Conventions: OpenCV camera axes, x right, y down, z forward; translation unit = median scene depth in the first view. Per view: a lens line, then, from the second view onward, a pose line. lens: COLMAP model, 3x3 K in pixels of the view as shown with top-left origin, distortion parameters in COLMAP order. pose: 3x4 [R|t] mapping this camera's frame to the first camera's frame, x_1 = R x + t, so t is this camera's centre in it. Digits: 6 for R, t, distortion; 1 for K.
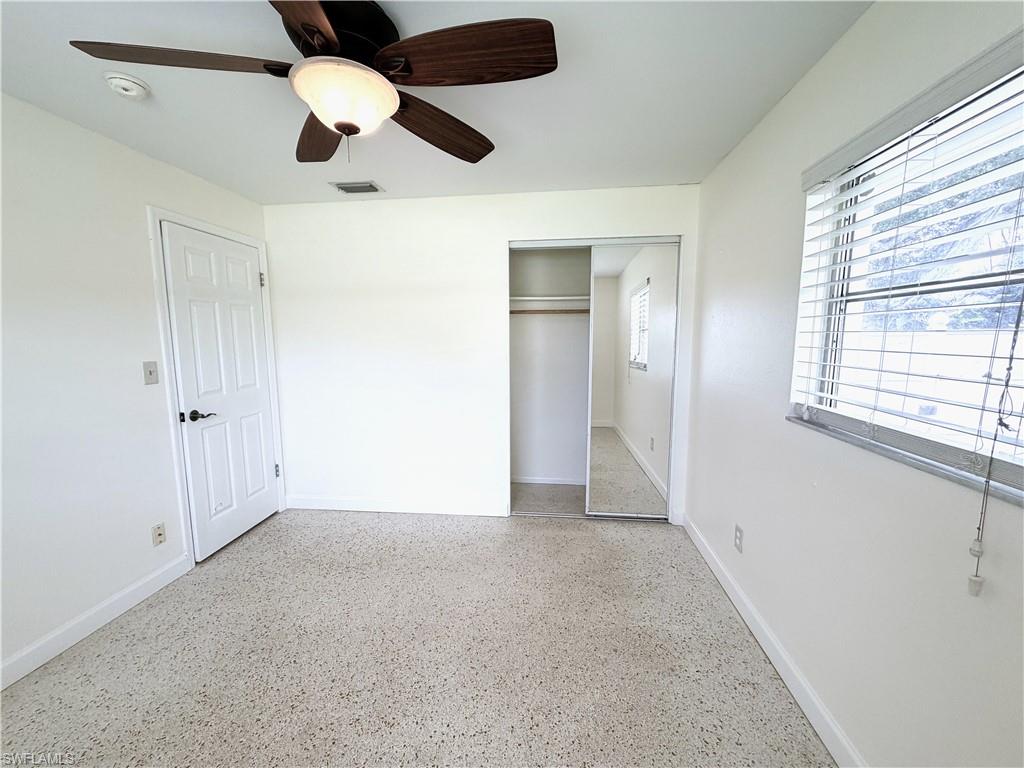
lens RADIAL K [[408.4, 0, 508.2], [0, 408.4, 383.5], [0, 0, 1]] dist [0.000758, 0.000654]
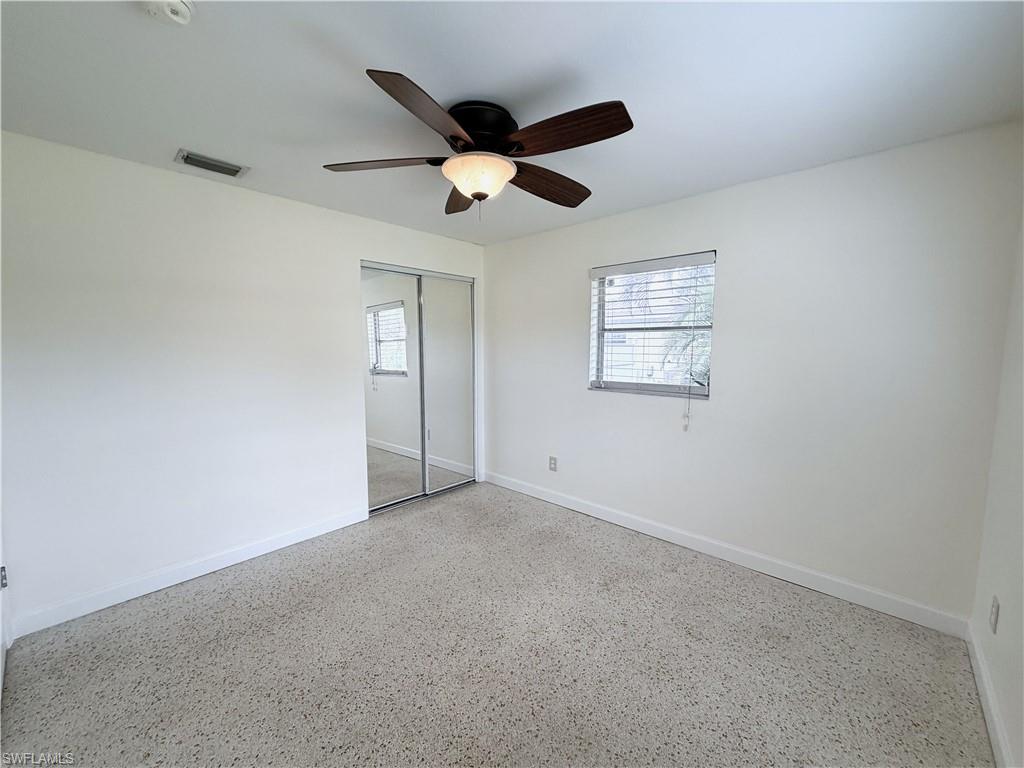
lens RADIAL K [[408.4, 0, 508.6], [0, 408.4, 383.3], [0, 0, 1]] dist [0.000758, 0.000654]
pose [[0.591703, -0.066506, 0.803408, -0.912621], [0.092134, 0.995640, 0.014563, -0.005954], [-0.800874, 0.065404, 0.595250, 0.092987]]
